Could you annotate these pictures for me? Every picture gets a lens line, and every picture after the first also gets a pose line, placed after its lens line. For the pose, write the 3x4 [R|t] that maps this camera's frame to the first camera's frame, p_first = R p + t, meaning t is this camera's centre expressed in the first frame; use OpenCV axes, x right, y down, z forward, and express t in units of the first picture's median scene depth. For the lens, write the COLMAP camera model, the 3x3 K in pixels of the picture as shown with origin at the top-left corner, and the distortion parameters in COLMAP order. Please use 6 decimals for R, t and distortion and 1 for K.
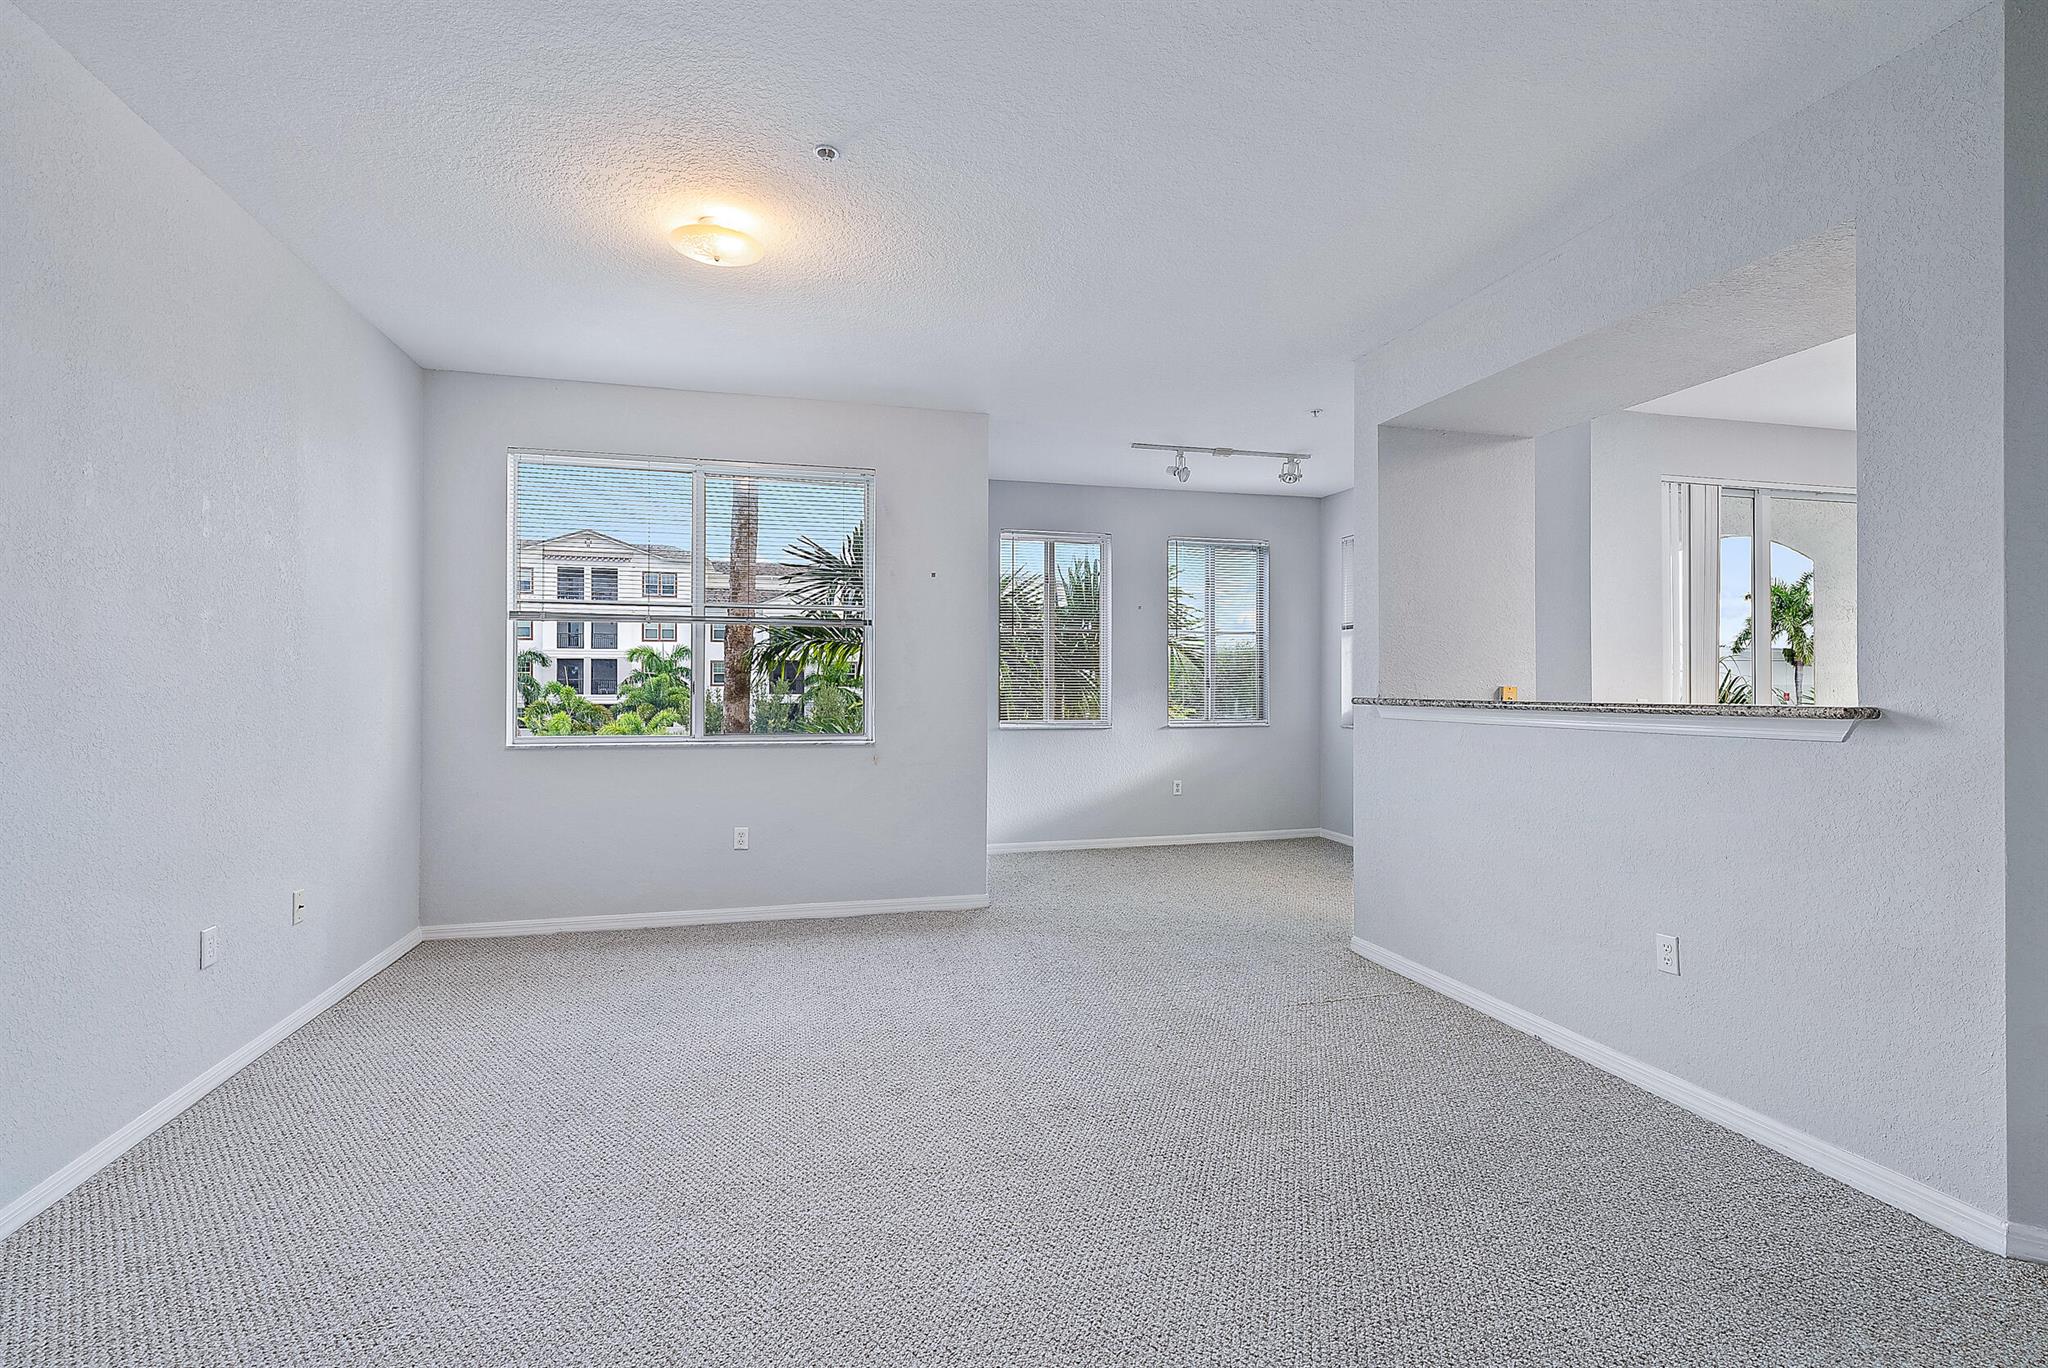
lens RADIAL K [[915.5, 0, 1057.7], [0, 915.5, 684.1], [0, 0, 1]] dist [-0.000949, 0.000080]
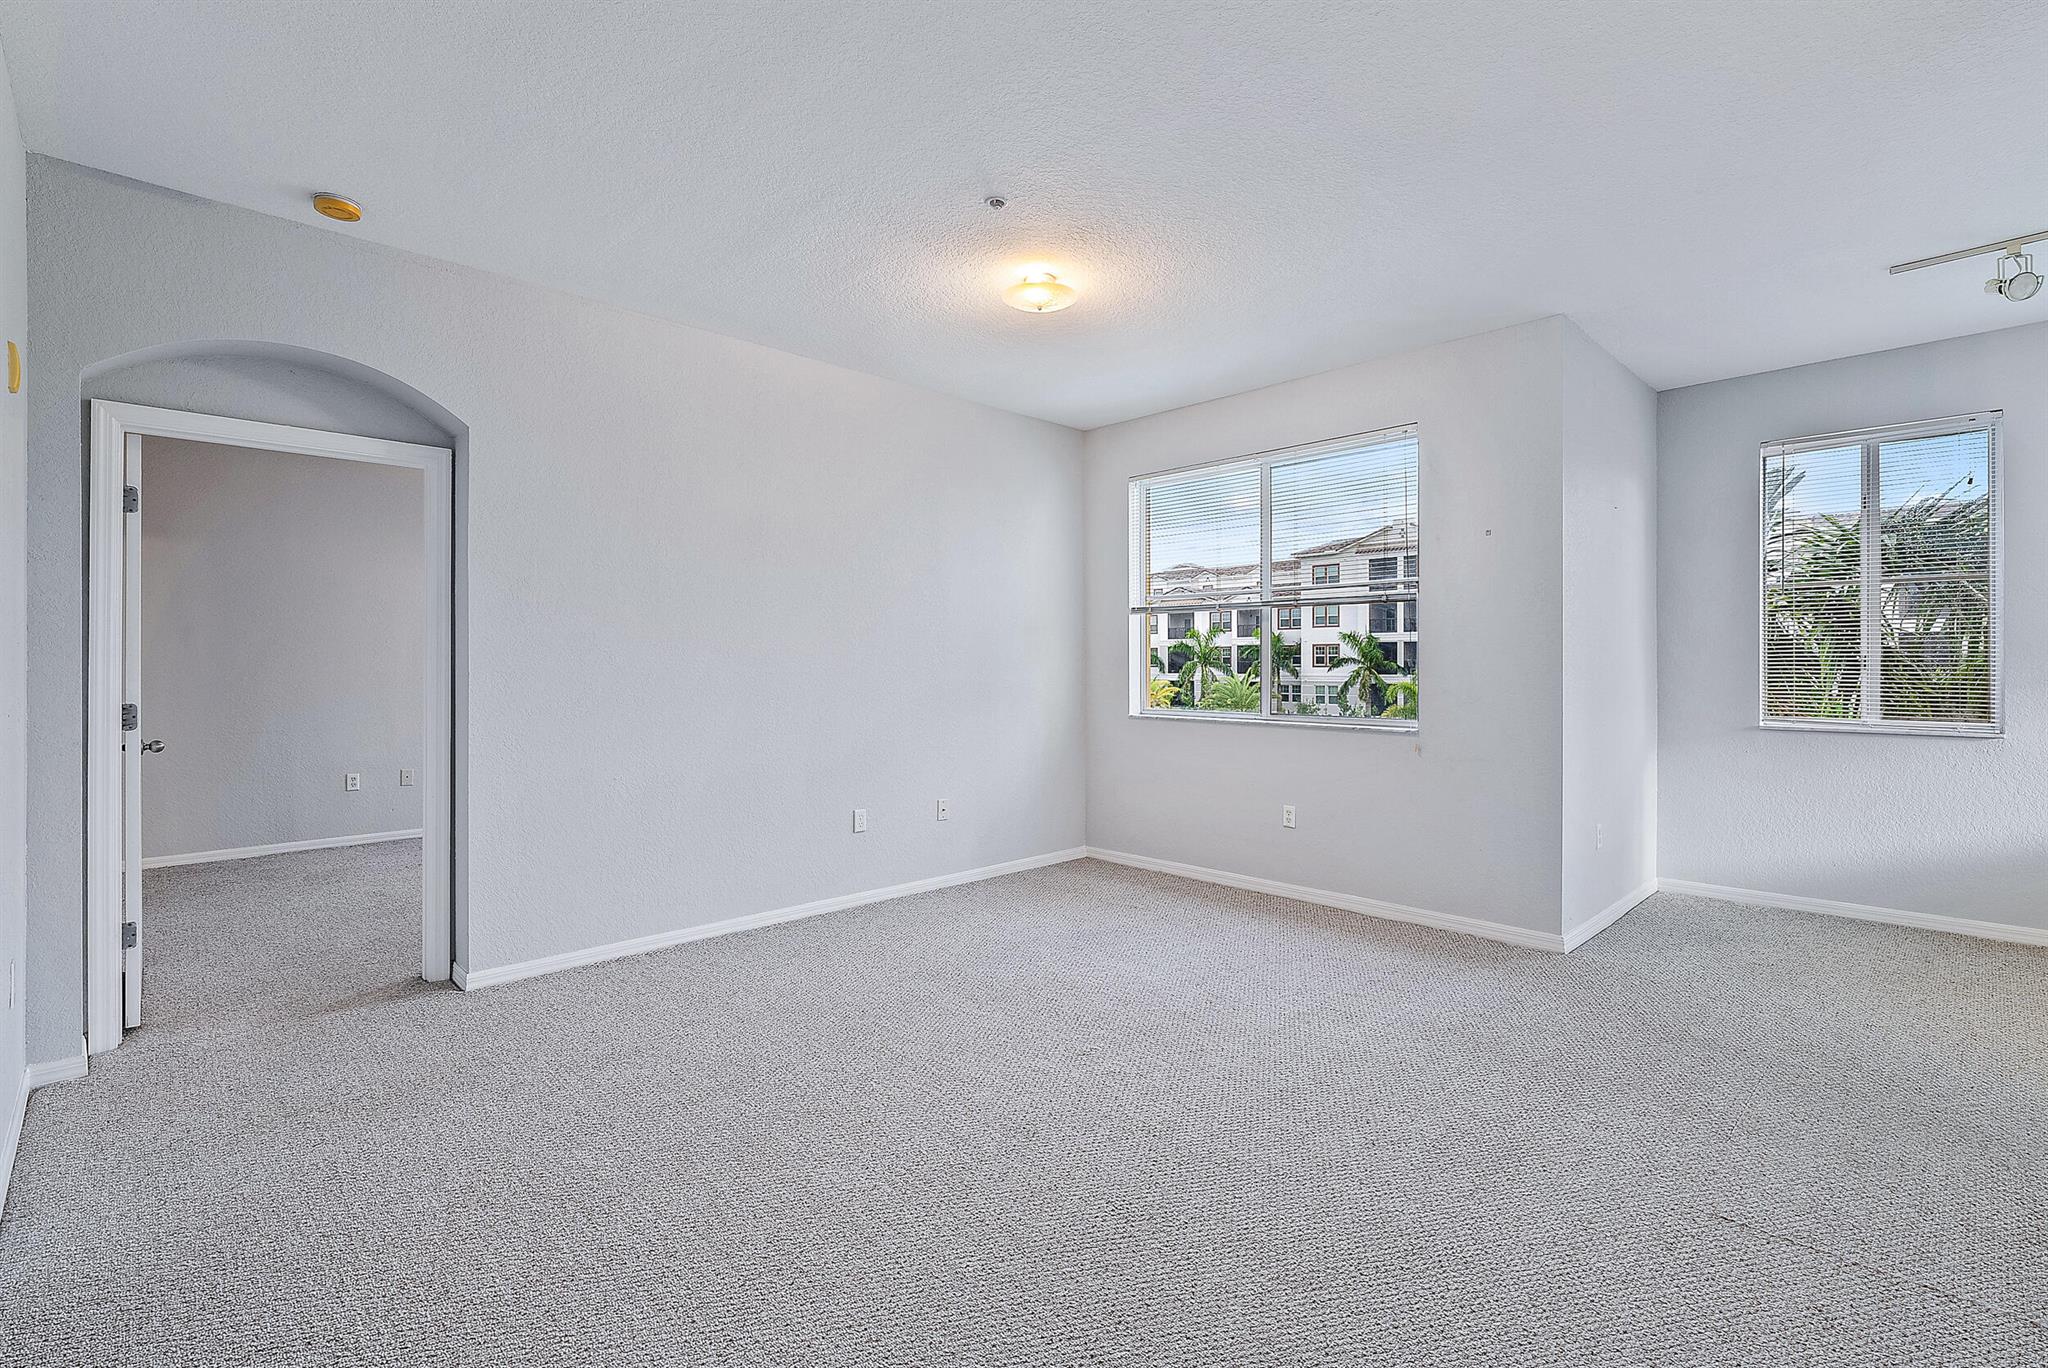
lens RADIAL K [[915.5, 0, 1039.2], [0, 915.5, 668.0], [0, 0, 1]] dist [-0.000949, 0.000080]
pose [[0.492094, -0.002085, -0.870540, 0.394608], [0.002896, 0.999996, -0.000758, 0.002571], [0.870537, -0.002149, 0.492097, 0.244851]]
